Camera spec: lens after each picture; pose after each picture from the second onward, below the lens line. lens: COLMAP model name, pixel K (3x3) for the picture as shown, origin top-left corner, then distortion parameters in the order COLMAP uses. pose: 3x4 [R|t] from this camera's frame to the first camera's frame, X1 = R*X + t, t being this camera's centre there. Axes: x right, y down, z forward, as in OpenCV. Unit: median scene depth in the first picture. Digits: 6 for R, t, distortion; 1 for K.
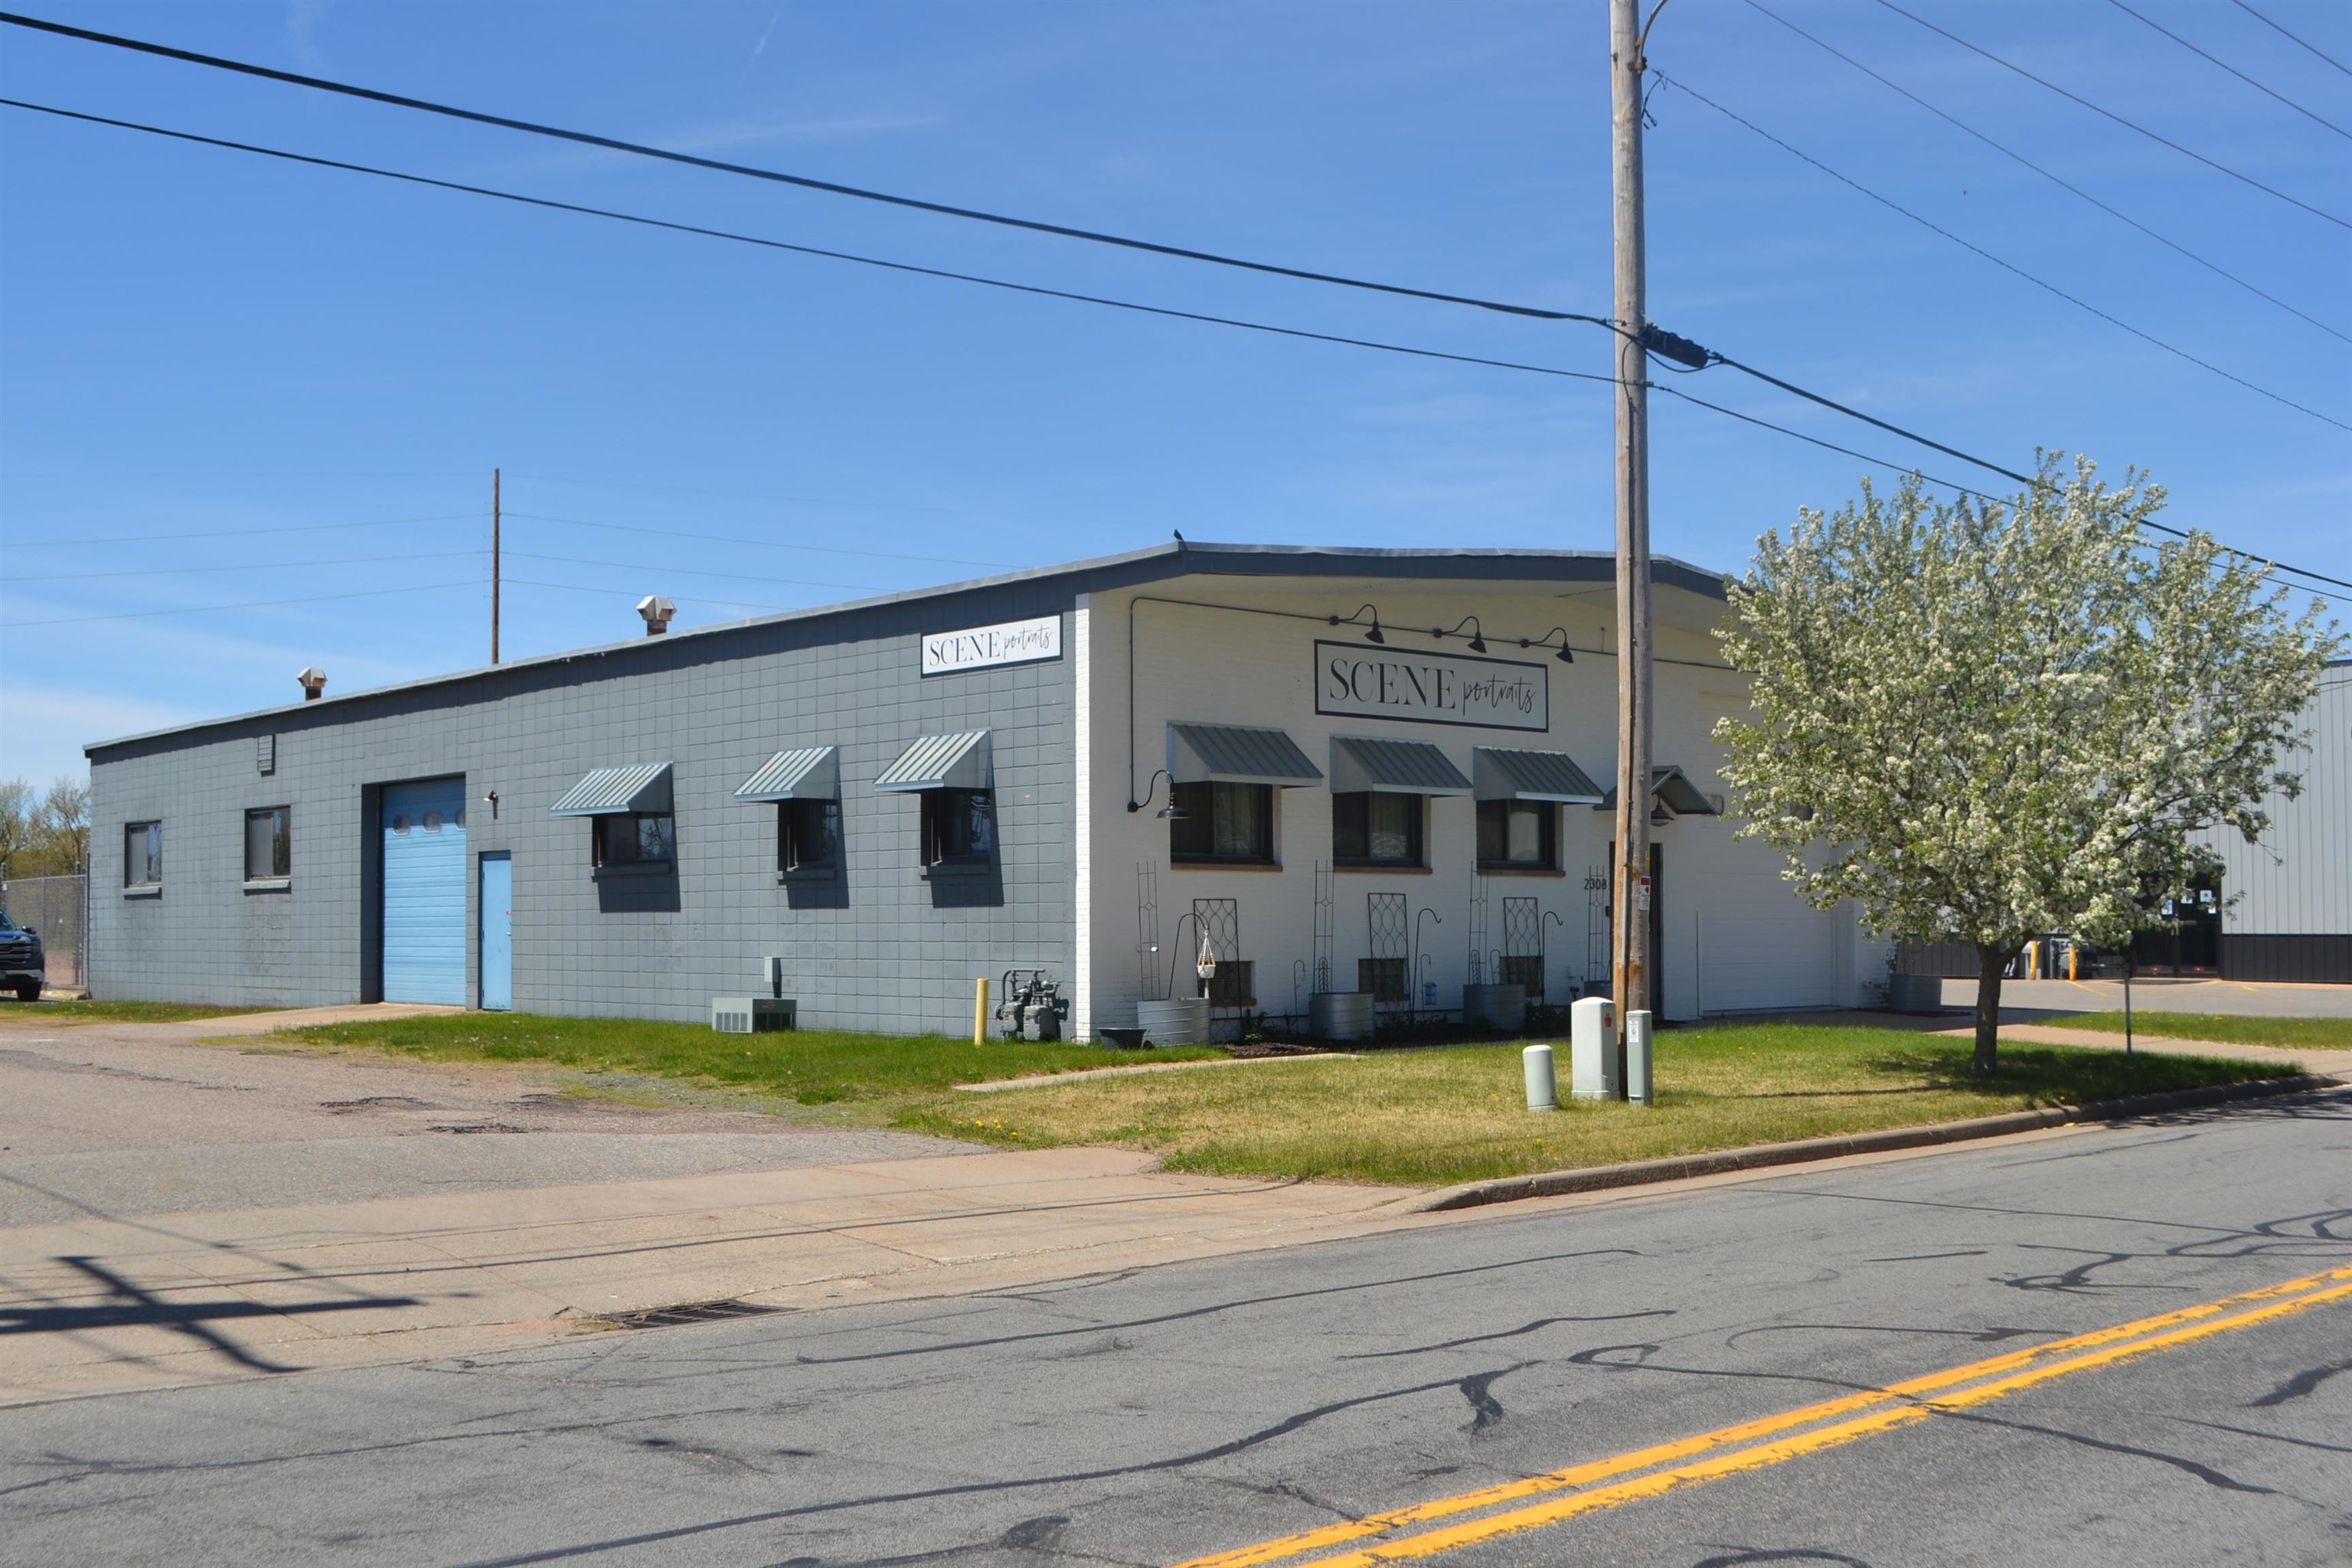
lens RADIAL K [[2296.7, 0, 1179.8], [0, 2296.7, 792.6], [0, 0, 1]] dist [-0.001446, 0.000000]
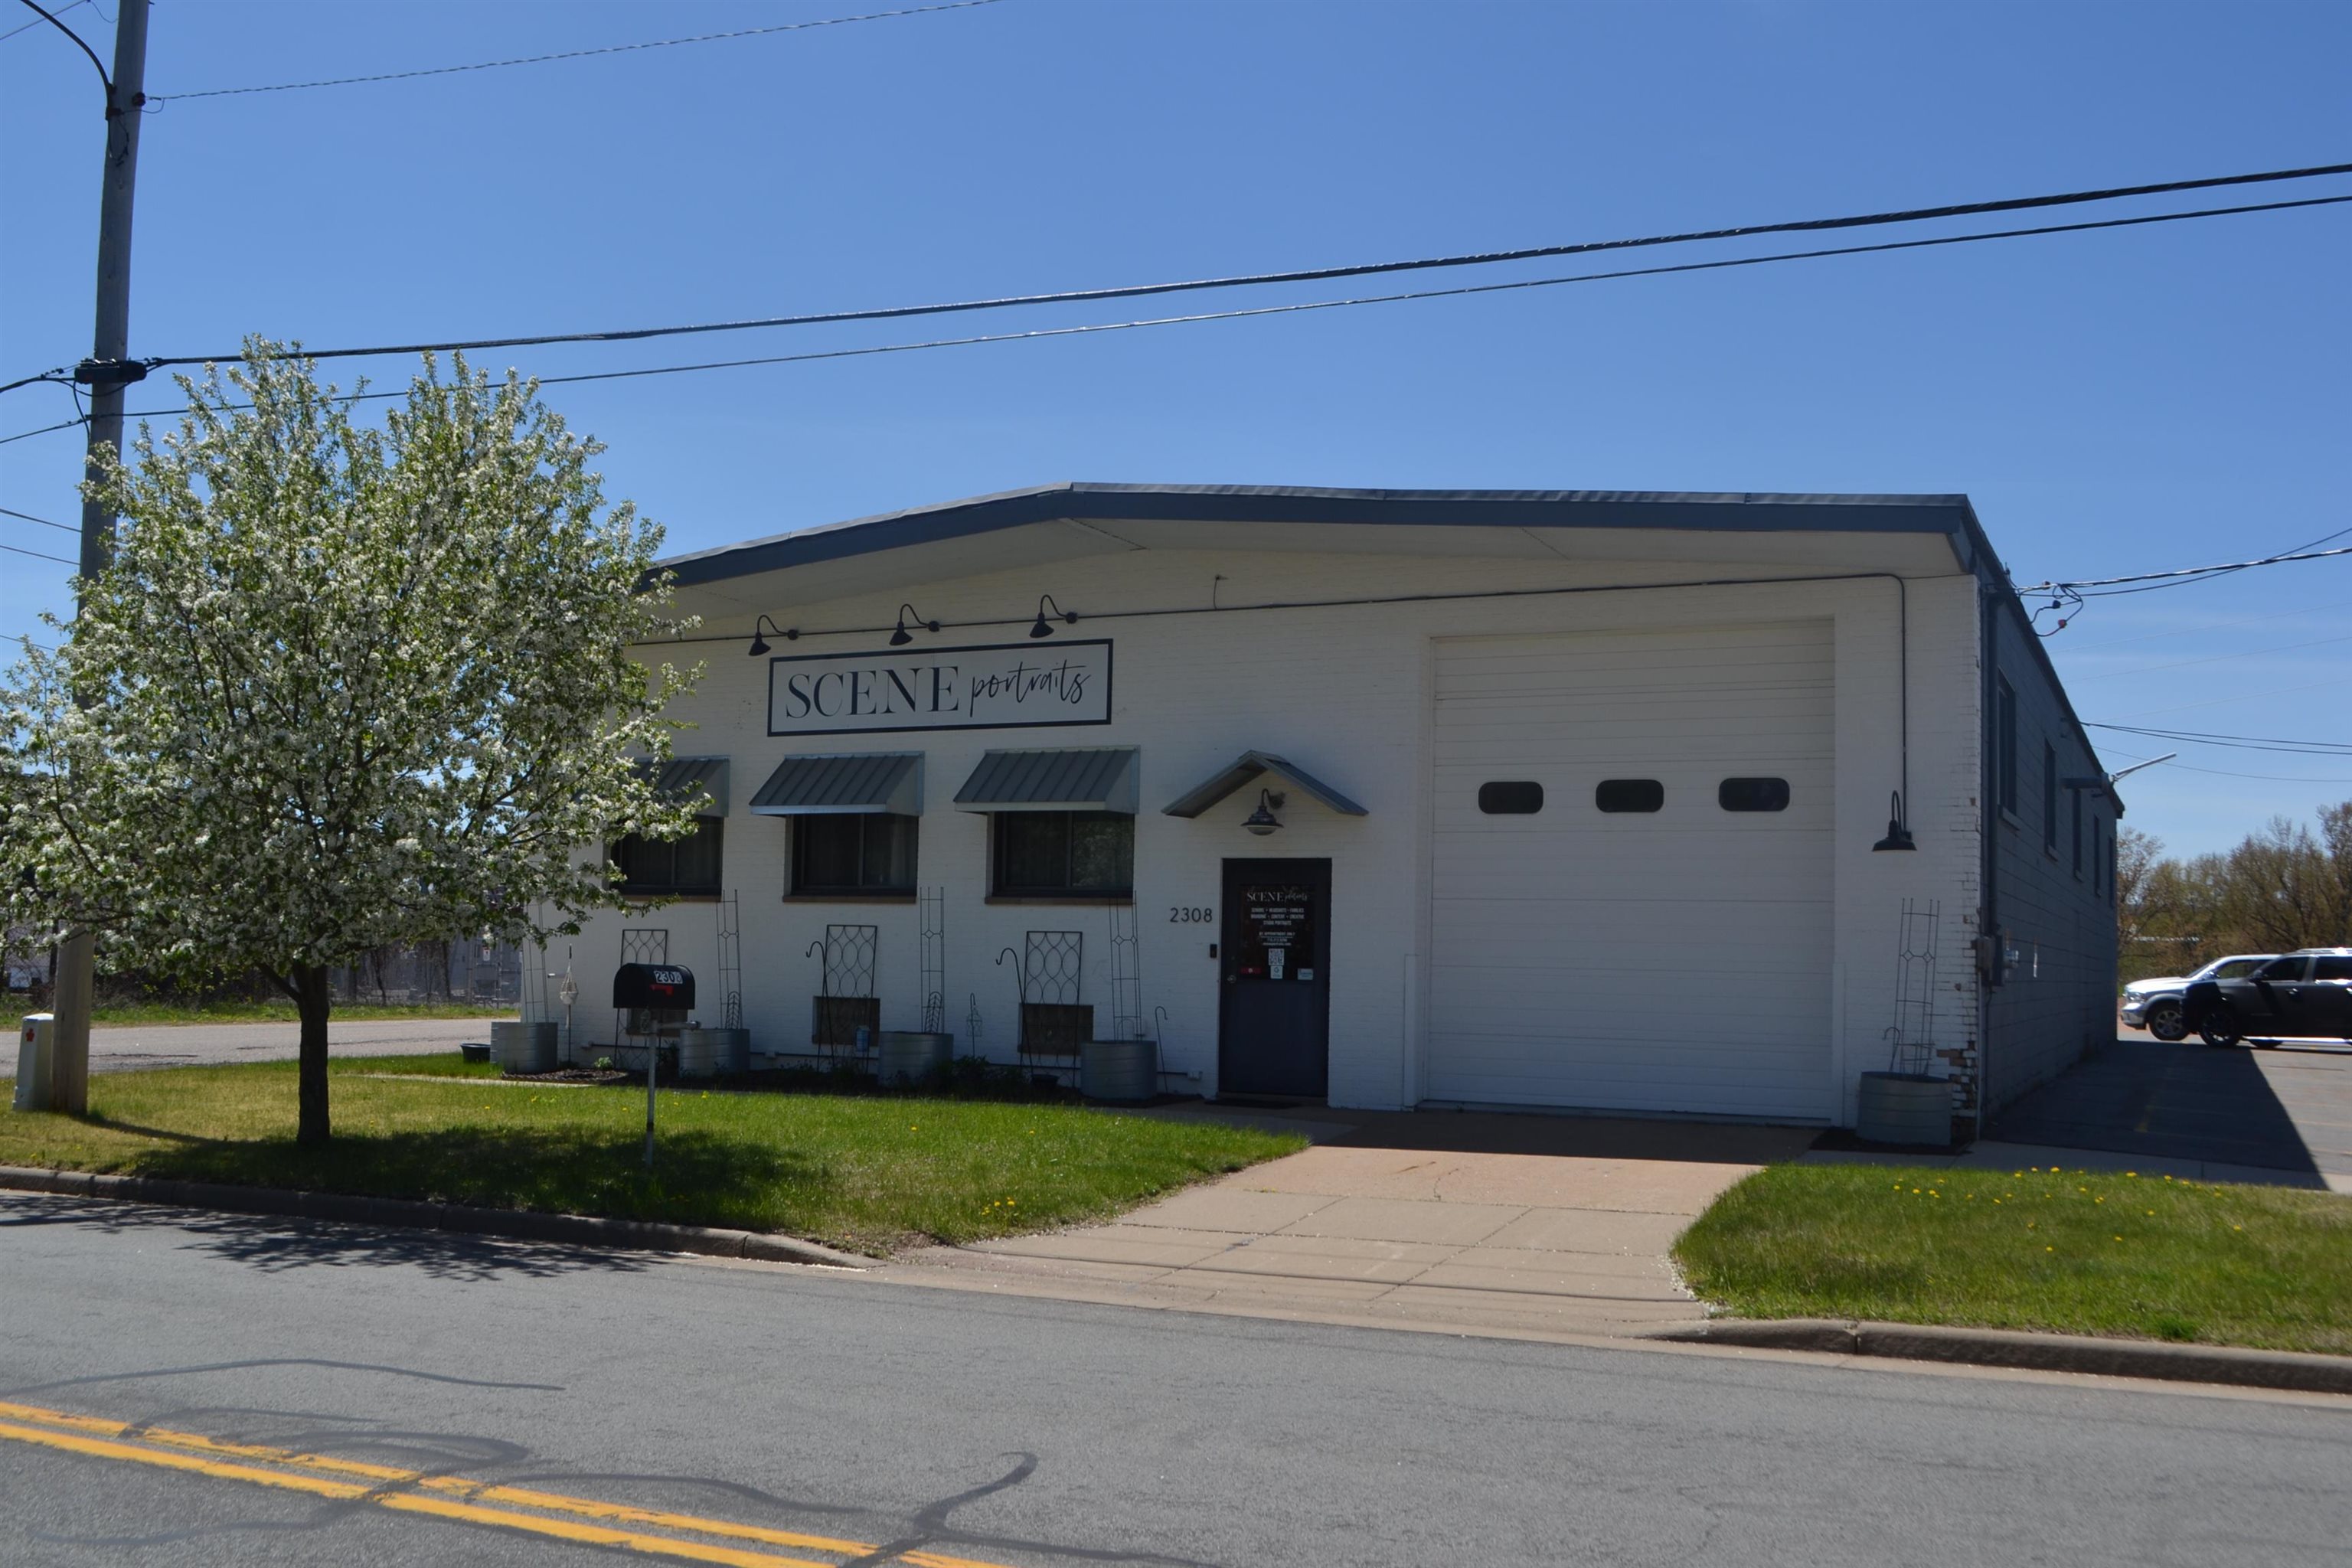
lens RADIAL K [[2235.6, 0, 1175.0], [0, 2235.6, 784.1], [0, 0, 1]] dist [-0.010389, 0.000000]
pose [[0.385420, -0.065866, -0.920388, 0.757652], [0.031274, 0.997809, -0.058310, 0.034876], [0.922211, -0.006310, 0.386635, 0.620358]]
